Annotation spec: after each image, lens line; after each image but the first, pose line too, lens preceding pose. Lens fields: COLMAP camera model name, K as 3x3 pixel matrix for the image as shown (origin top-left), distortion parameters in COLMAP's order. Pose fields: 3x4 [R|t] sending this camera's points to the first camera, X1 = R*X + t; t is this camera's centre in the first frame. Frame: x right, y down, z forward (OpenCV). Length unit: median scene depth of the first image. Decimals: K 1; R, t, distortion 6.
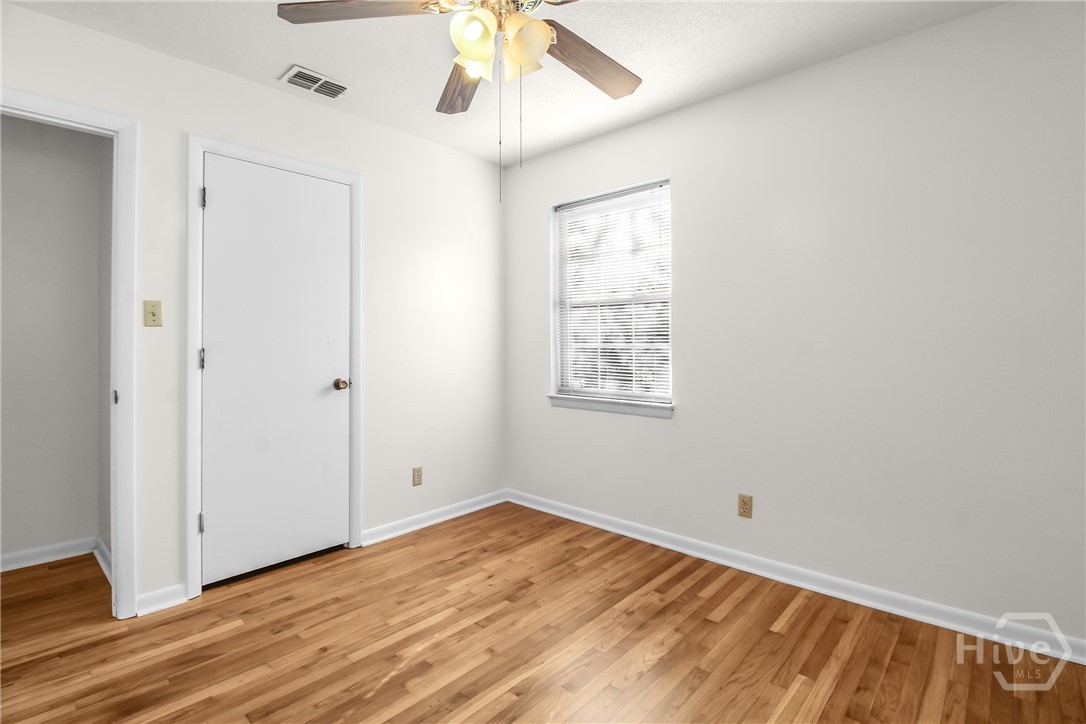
lens RADIAL K [[525.5, 0, 538.7], [0, 525.5, 336.0], [0, 0, 1]] dist [0.014021, -0.012863]
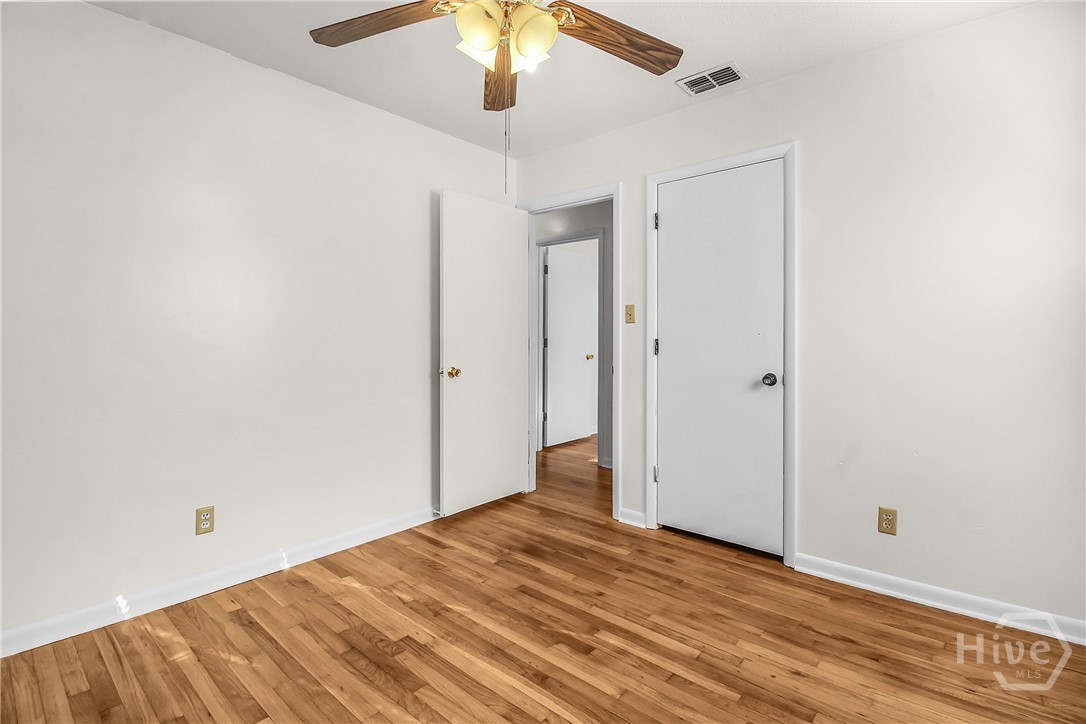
lens RADIAL K [[525.5, 0, 570.2], [0, 525.5, 337.4], [0, 0, 1]] dist [0.014021, -0.012863]
pose [[0.036053, 0.001375, -0.999349, 0.729781], [0.014117, 0.999899, 0.001885, 0.016217], [0.999250, -0.014176, 0.036030, 0.853870]]
